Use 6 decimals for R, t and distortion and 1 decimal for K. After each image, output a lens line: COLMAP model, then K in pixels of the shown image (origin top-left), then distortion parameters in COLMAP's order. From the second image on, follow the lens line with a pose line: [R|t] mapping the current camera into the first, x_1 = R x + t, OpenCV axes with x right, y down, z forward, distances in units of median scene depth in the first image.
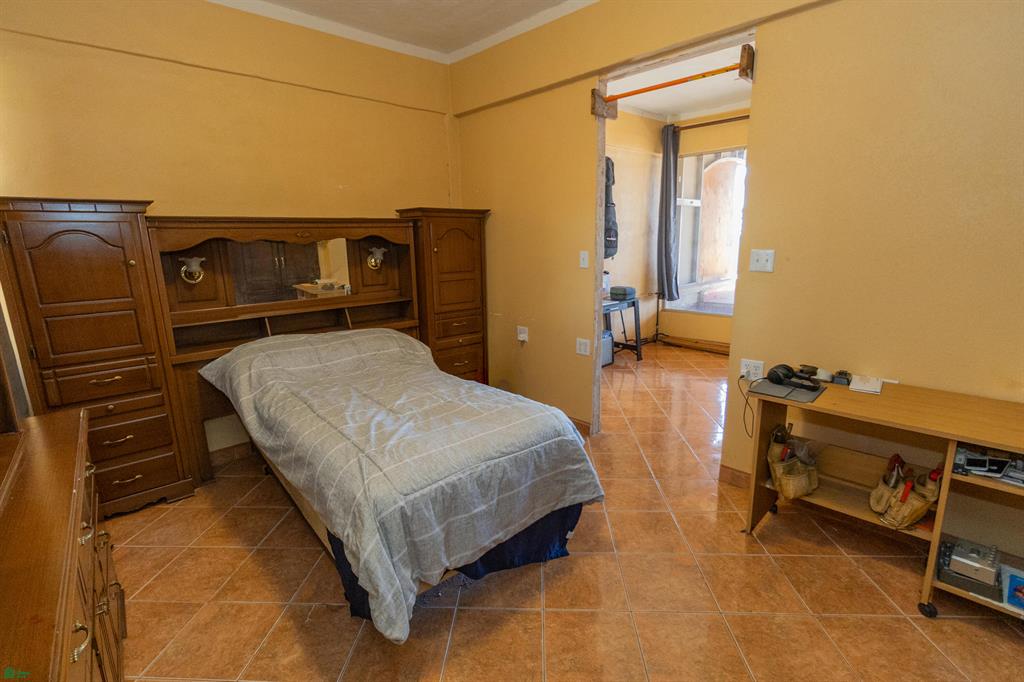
lens RADIAL K [[471.6, 0, 516.5], [0, 471.6, 339.8], [0, 0, 1]] dist [0.001361, 0.000556]
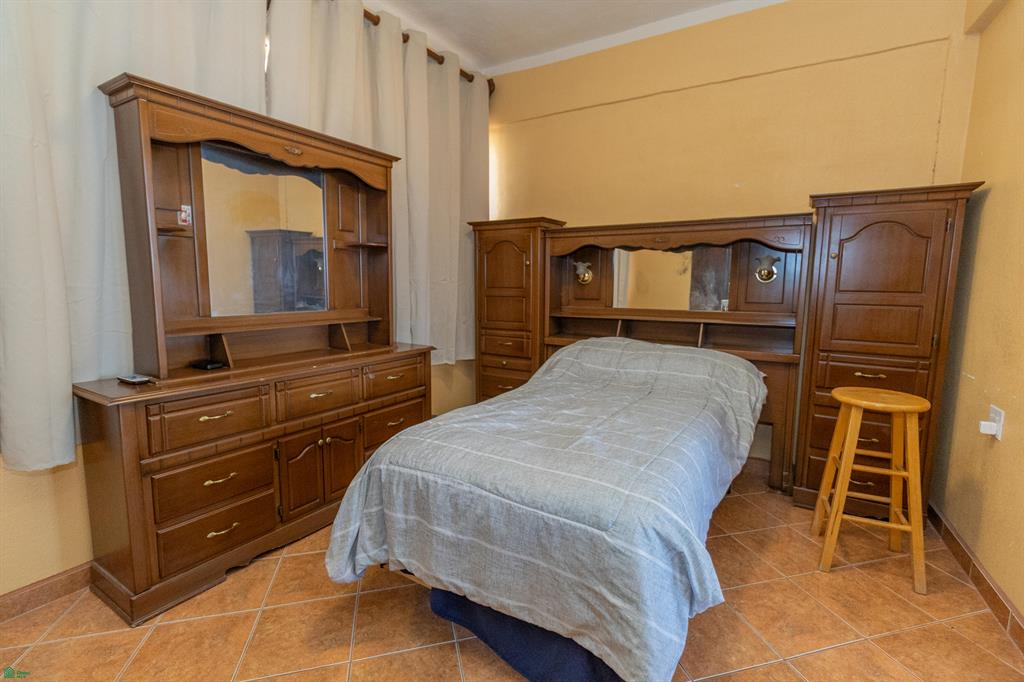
lens RADIAL K [[471.6, 0, 517.0], [0, 471.6, 338.7], [0, 0, 1]] dist [0.001361, 0.000556]
pose [[0.294770, 0.137567, -0.945614, 0.615779], [-0.213474, 0.974053, 0.075159, -0.053839], [0.931418, 0.179710, 0.316488, 0.701778]]
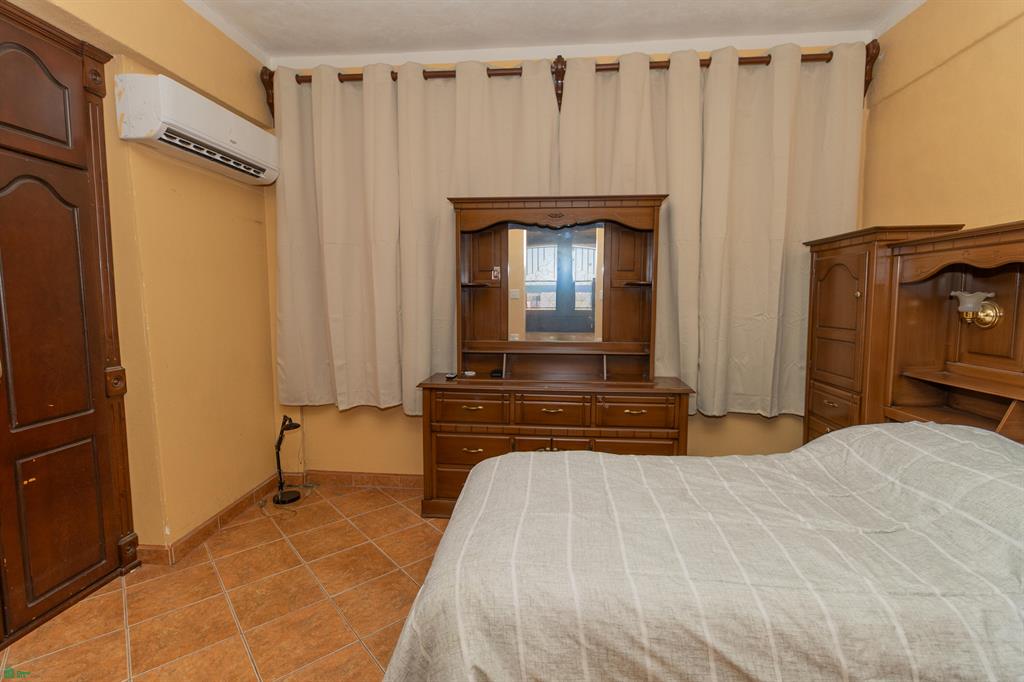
lens RADIAL K [[471.6, 0, 512.7], [0, 471.6, 338.1], [0, 0, 1]] dist [0.001361, 0.000556]
pose [[-0.726995, 0.082231, -0.681701, 0.430851], [-0.127118, 0.959524, 0.251308, -0.278605], [0.674774, 0.269356, -0.687116, 1.472540]]
